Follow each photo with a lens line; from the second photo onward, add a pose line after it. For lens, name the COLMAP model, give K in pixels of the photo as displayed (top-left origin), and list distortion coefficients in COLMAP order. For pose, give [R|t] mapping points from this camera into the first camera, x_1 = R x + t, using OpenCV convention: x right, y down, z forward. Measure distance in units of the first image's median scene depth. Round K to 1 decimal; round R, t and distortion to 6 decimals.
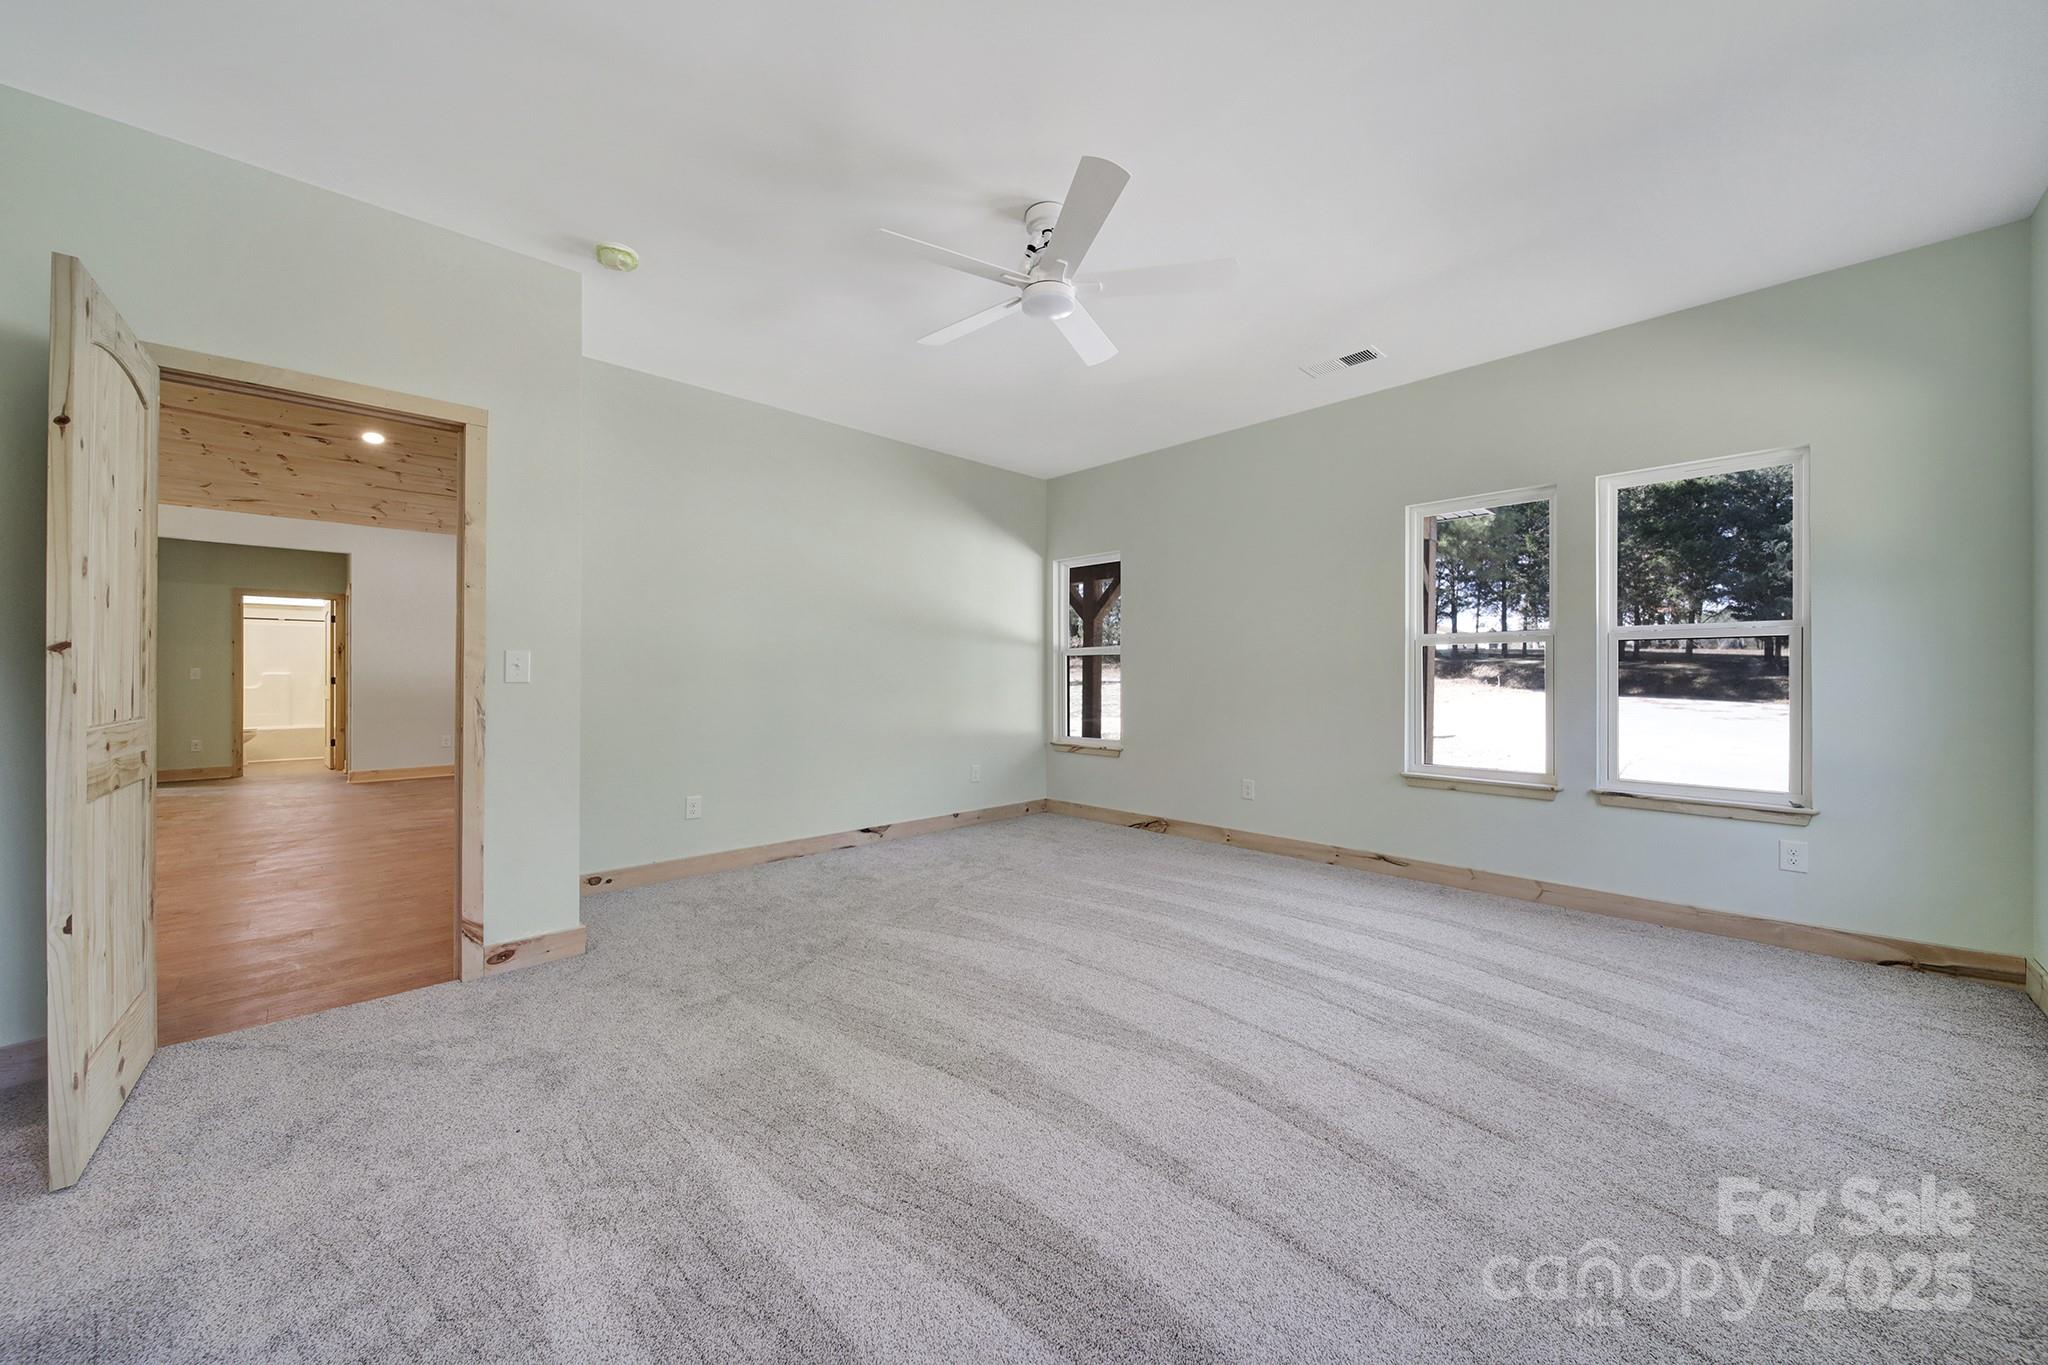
lens RADIAL K [[723.0, 0, 995.5], [0, 723.0, 668.9], [0, 0, 1]] dist [-0.005136, -0.000017]
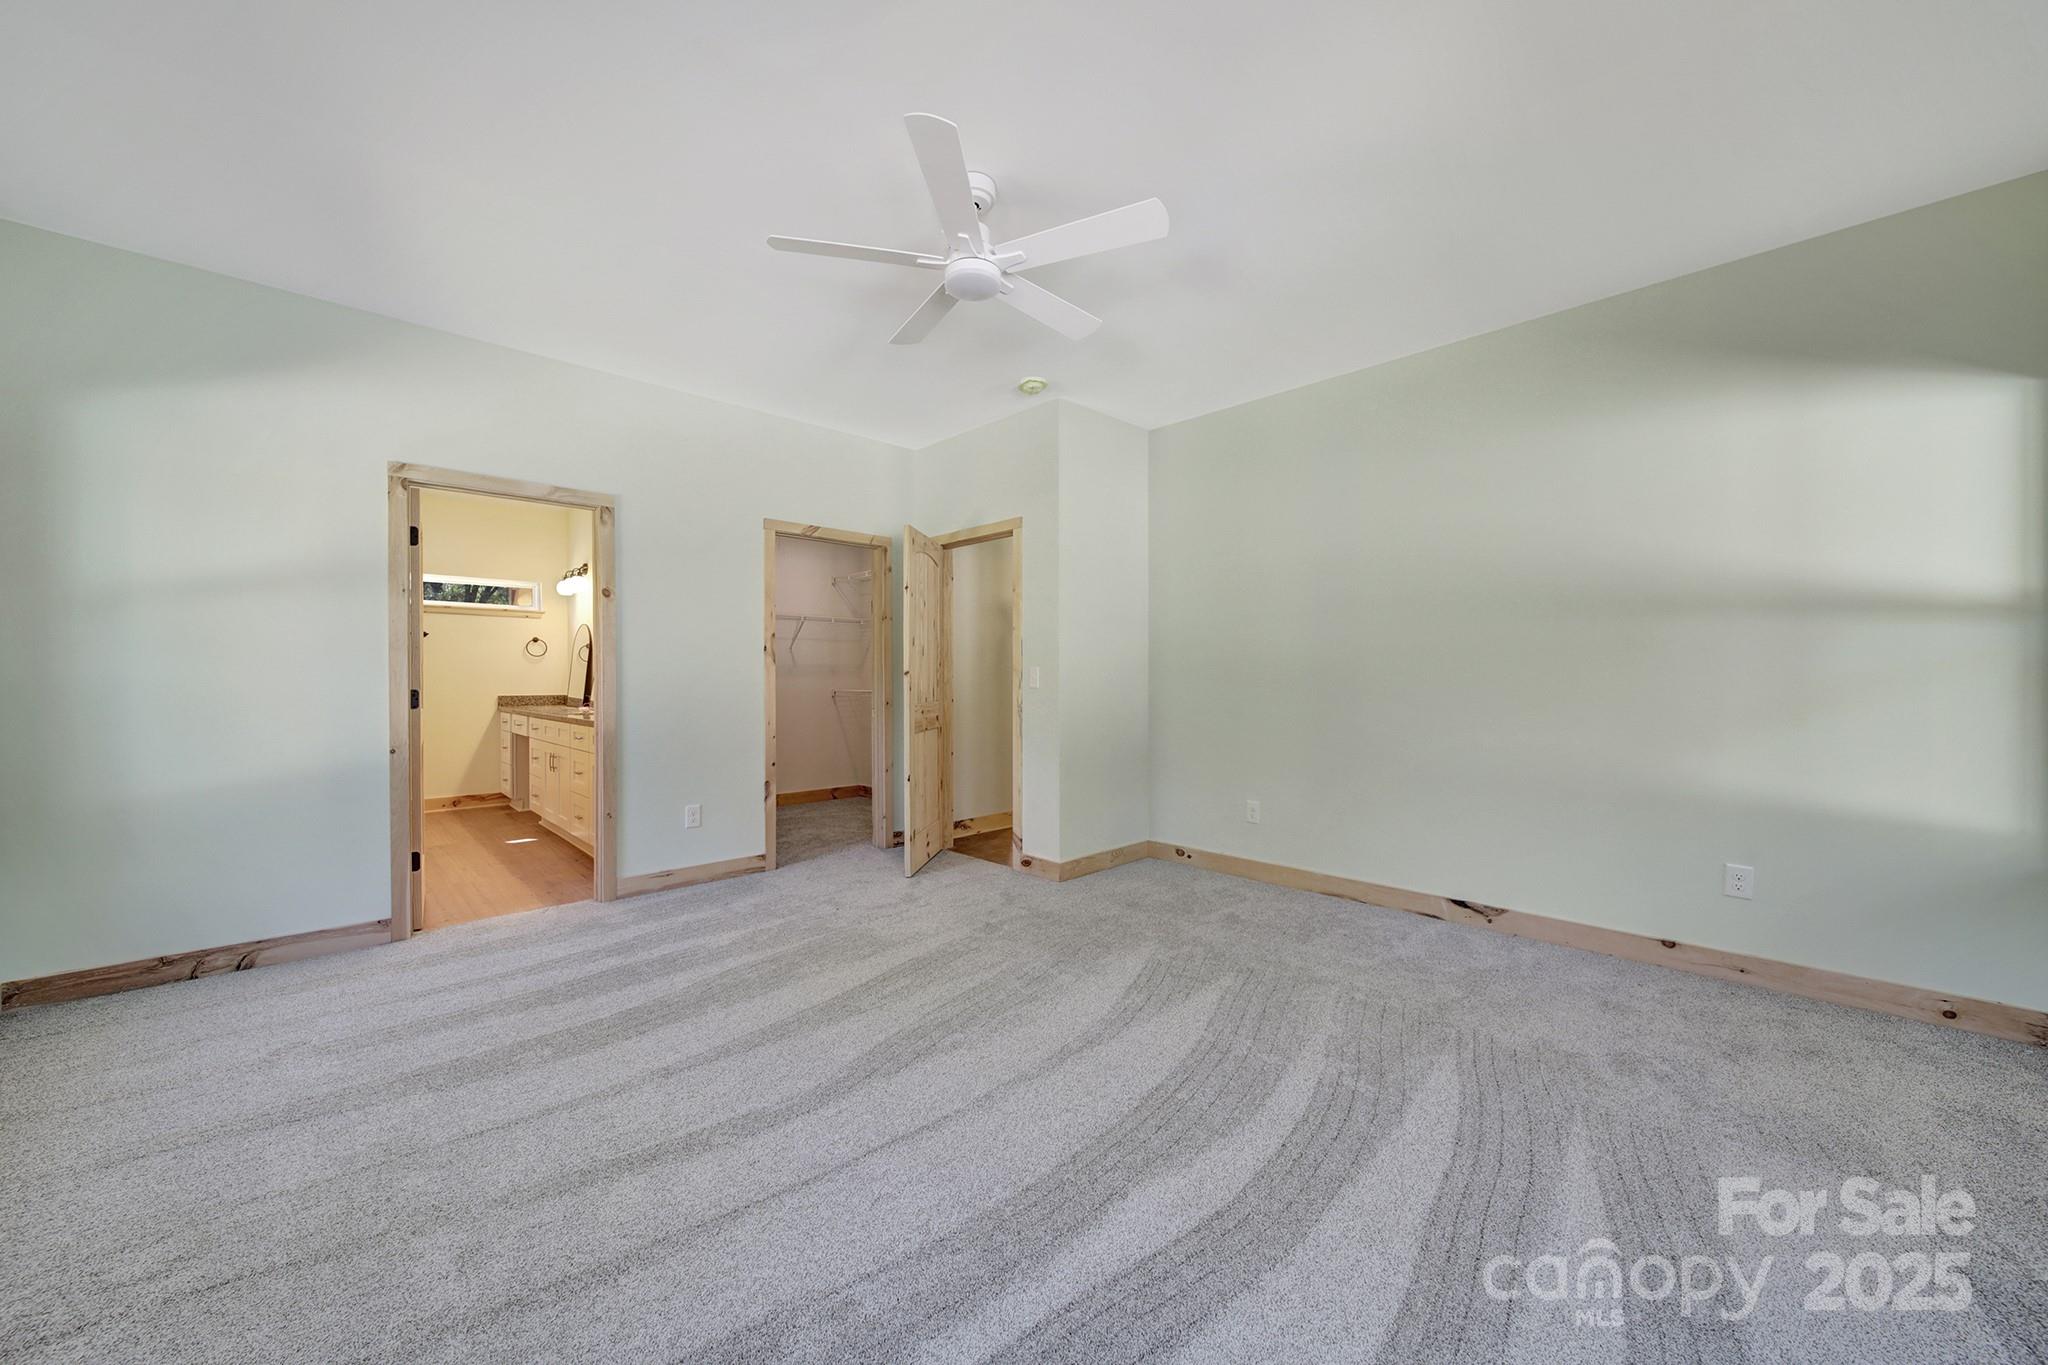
lens RADIAL K [[723.0, 0, 995.5], [0, 723.0, 668.9], [0, 0, 1]] dist [-0.005136, -0.000017]
pose [[0.033905, -0.010191, -0.999373, 0.893912], [0.005280, 0.999936, -0.010017, -0.006827], [0.999411, -0.004937, 0.033957, 0.890130]]
